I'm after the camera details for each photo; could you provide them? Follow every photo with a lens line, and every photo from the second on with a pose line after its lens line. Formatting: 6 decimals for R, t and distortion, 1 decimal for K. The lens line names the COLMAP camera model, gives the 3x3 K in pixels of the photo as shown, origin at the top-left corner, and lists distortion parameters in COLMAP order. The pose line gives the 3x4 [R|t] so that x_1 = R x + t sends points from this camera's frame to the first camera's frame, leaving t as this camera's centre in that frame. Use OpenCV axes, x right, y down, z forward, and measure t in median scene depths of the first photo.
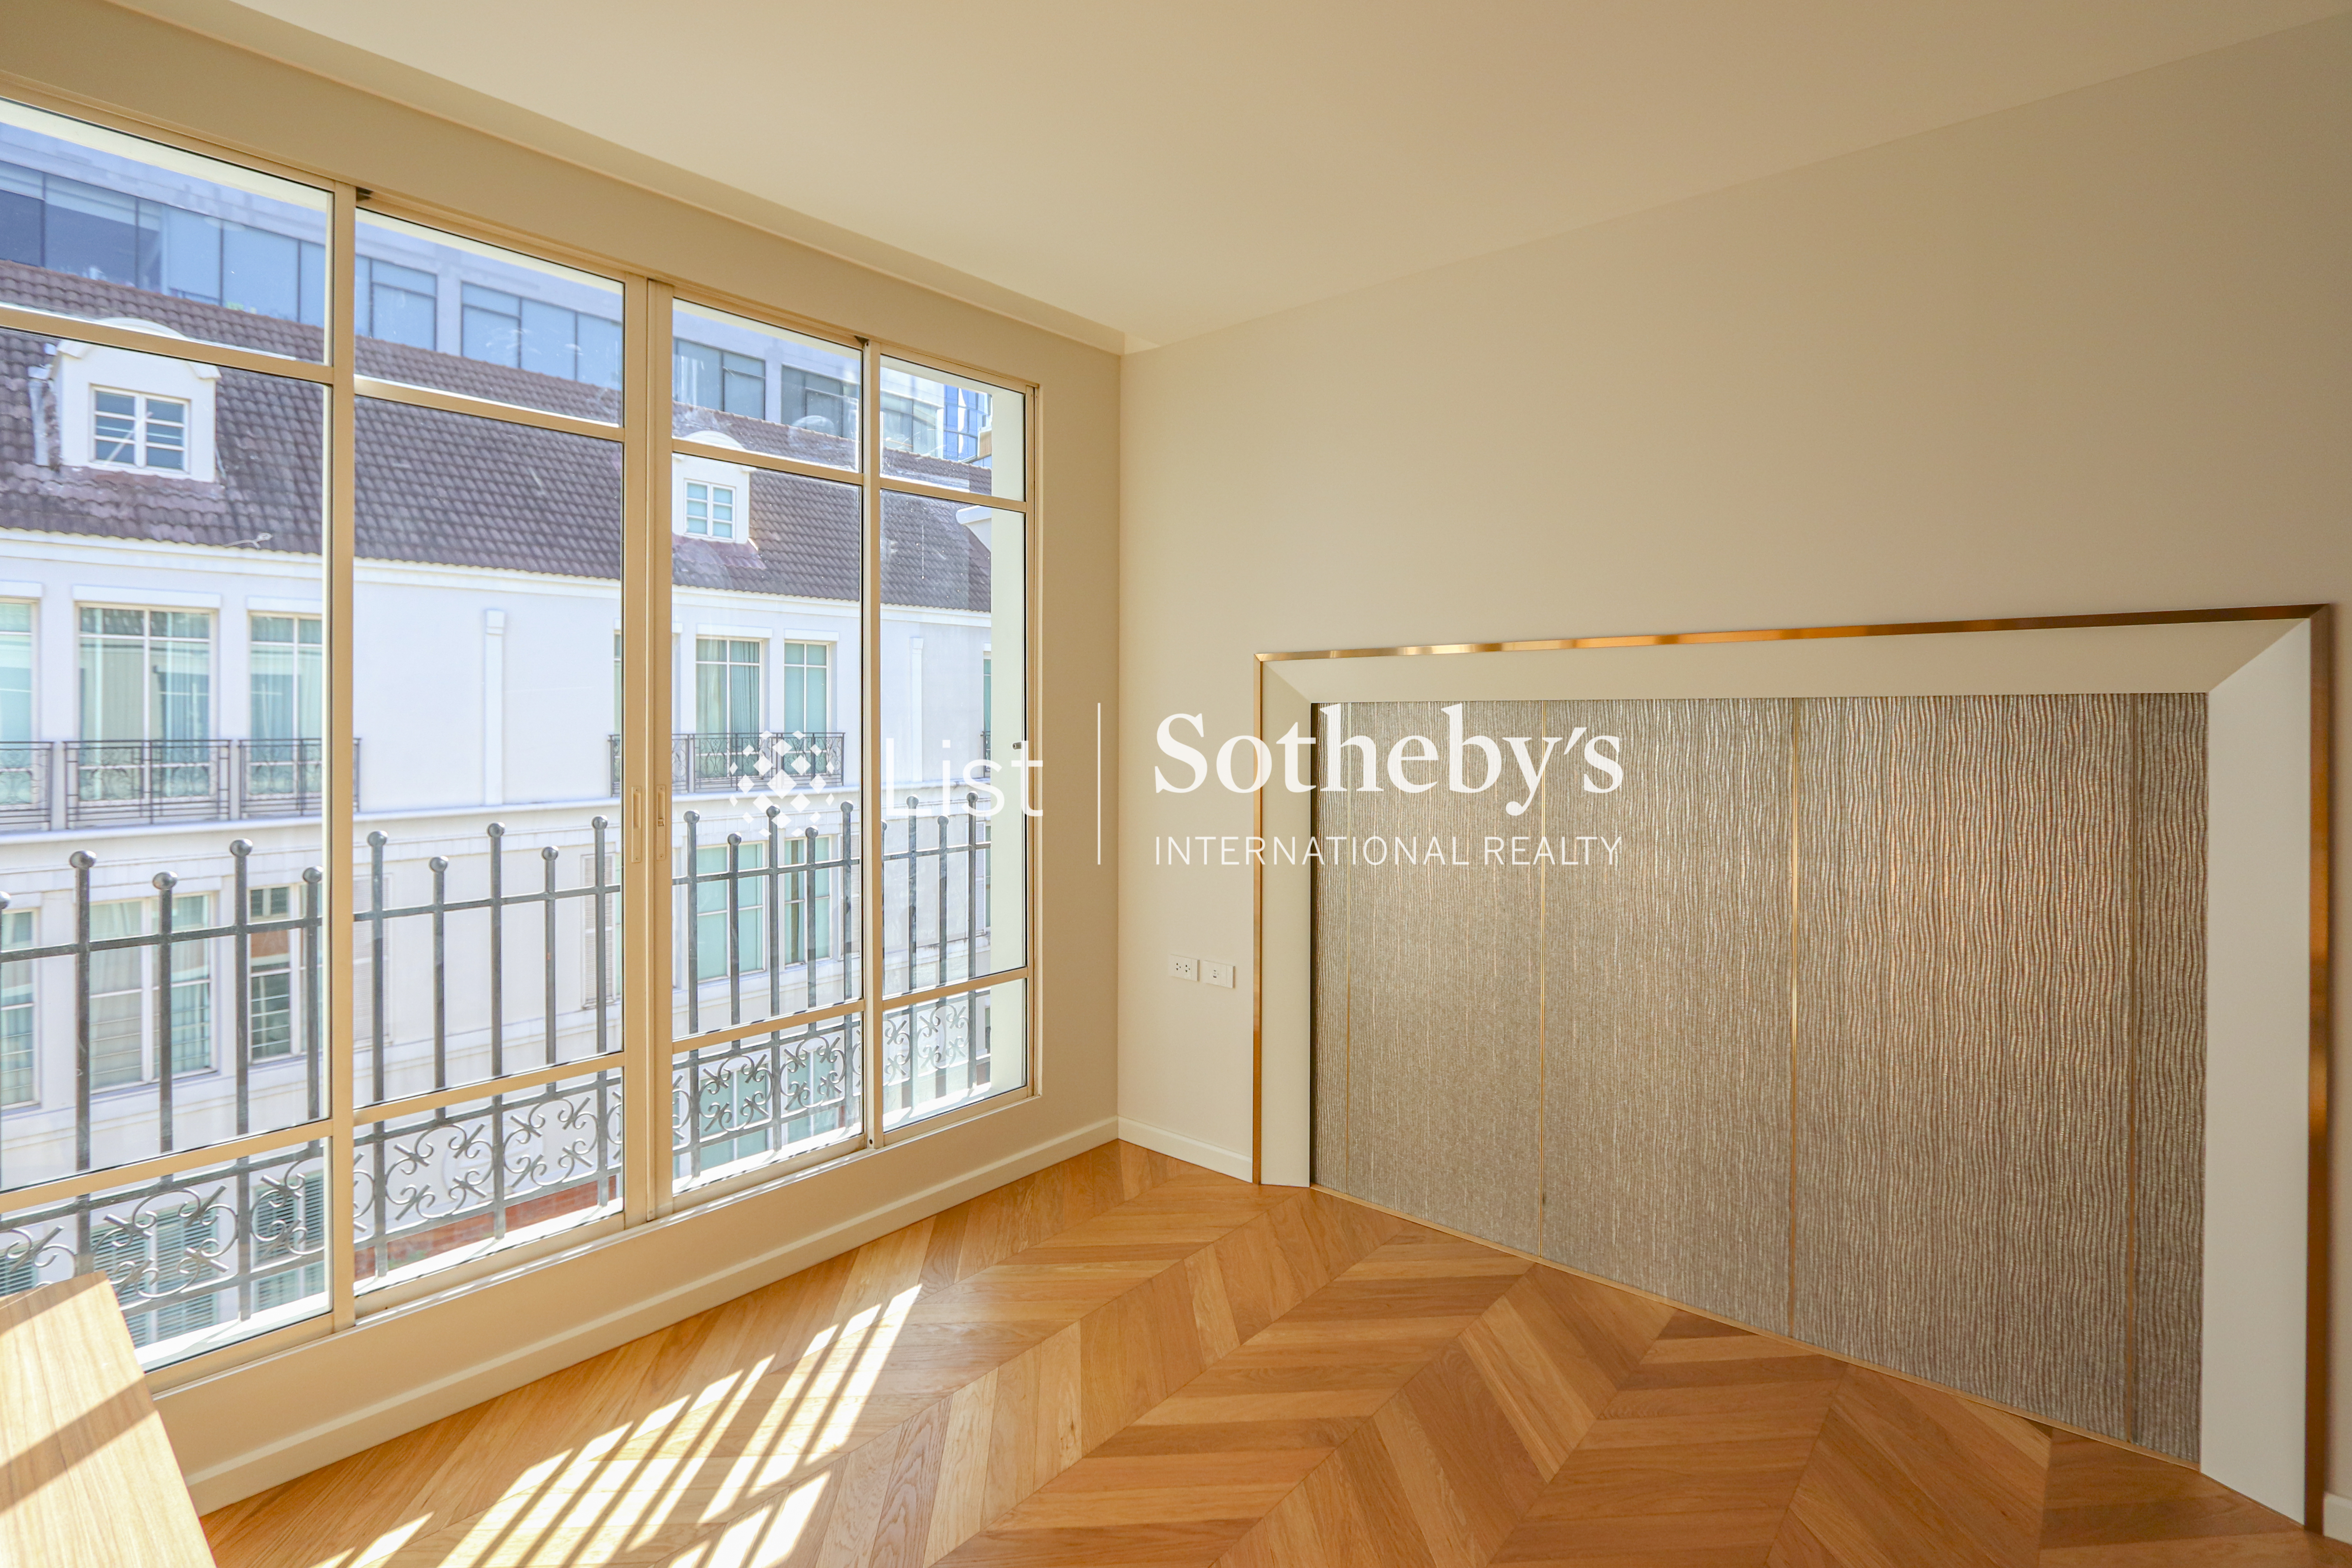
lens RADIAL K [[1092.5, 0, 1162.5], [0, 1092.5, 785.5], [0, 0, 1]] dist [-0.019057, 0.001100]
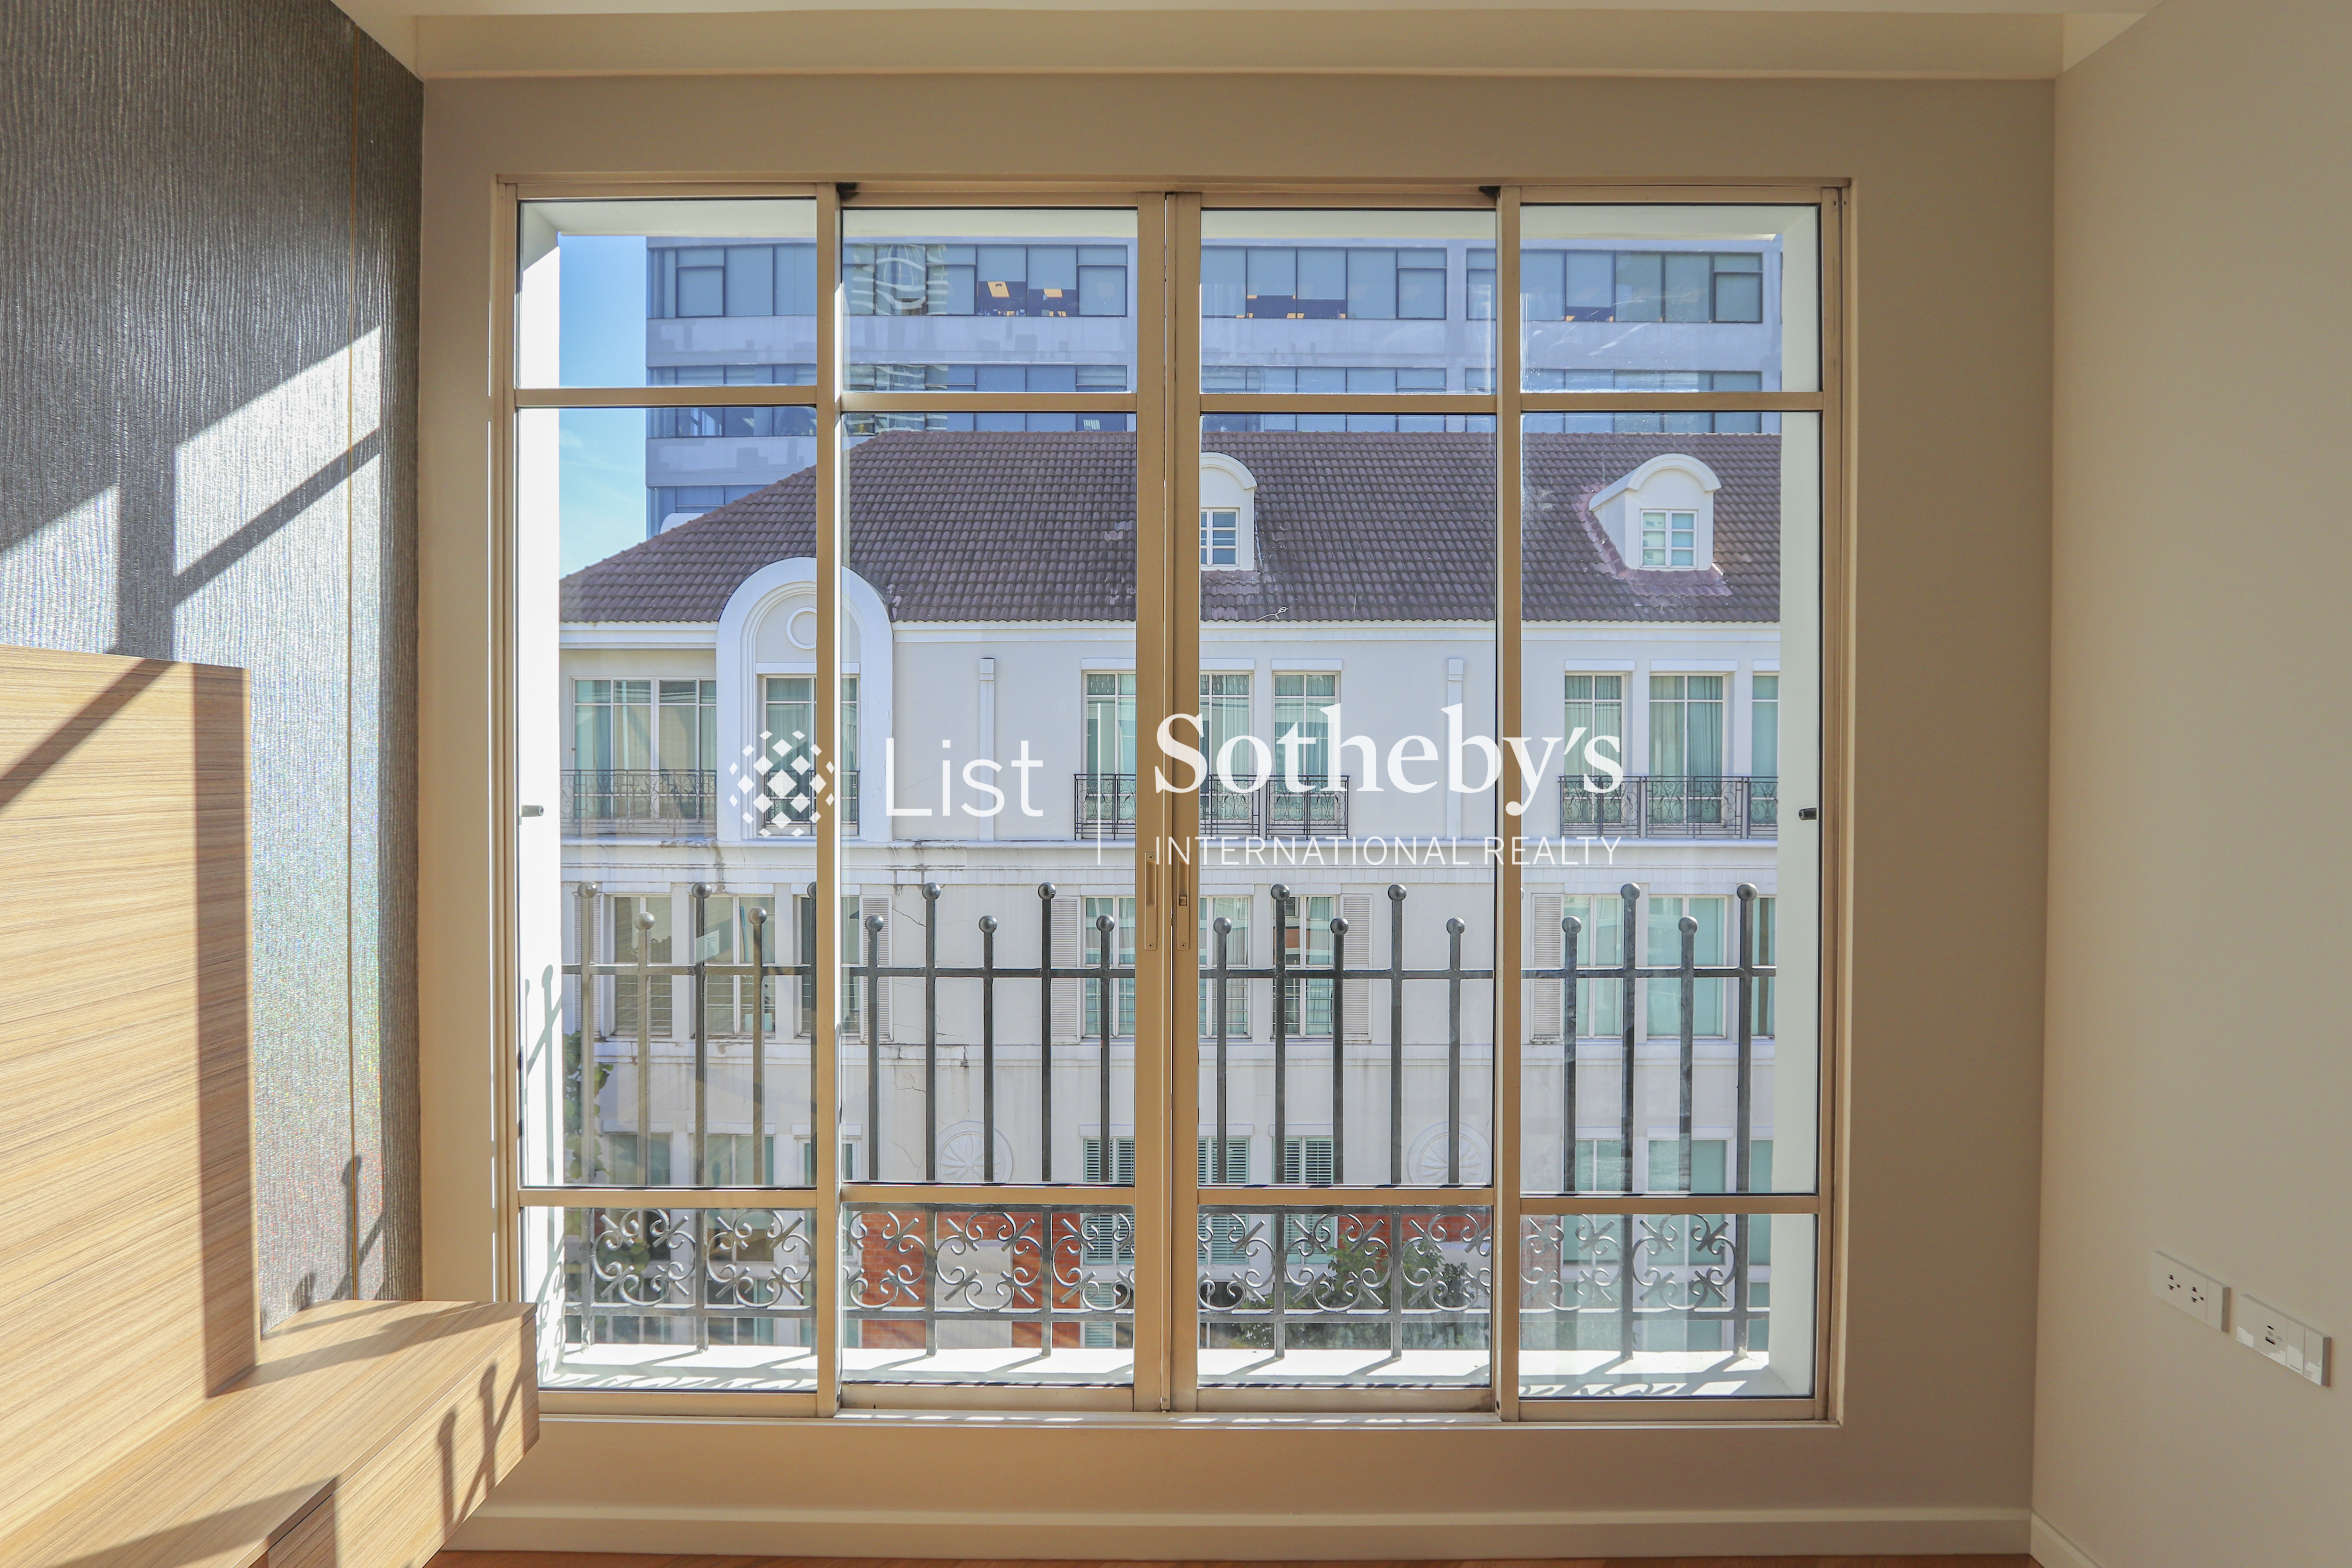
lens RADIAL K [[1092.5, 0, 1162.5], [0, 1092.5, 785.5], [0, 0, 1]] dist [-0.019057, 0.001100]
pose [[0.650801, 0.022358, -0.758919, 0.023074], [-0.050850, 0.998606, -0.014186, -0.007445], [0.757544, 0.047823, 0.651030, 0.101862]]
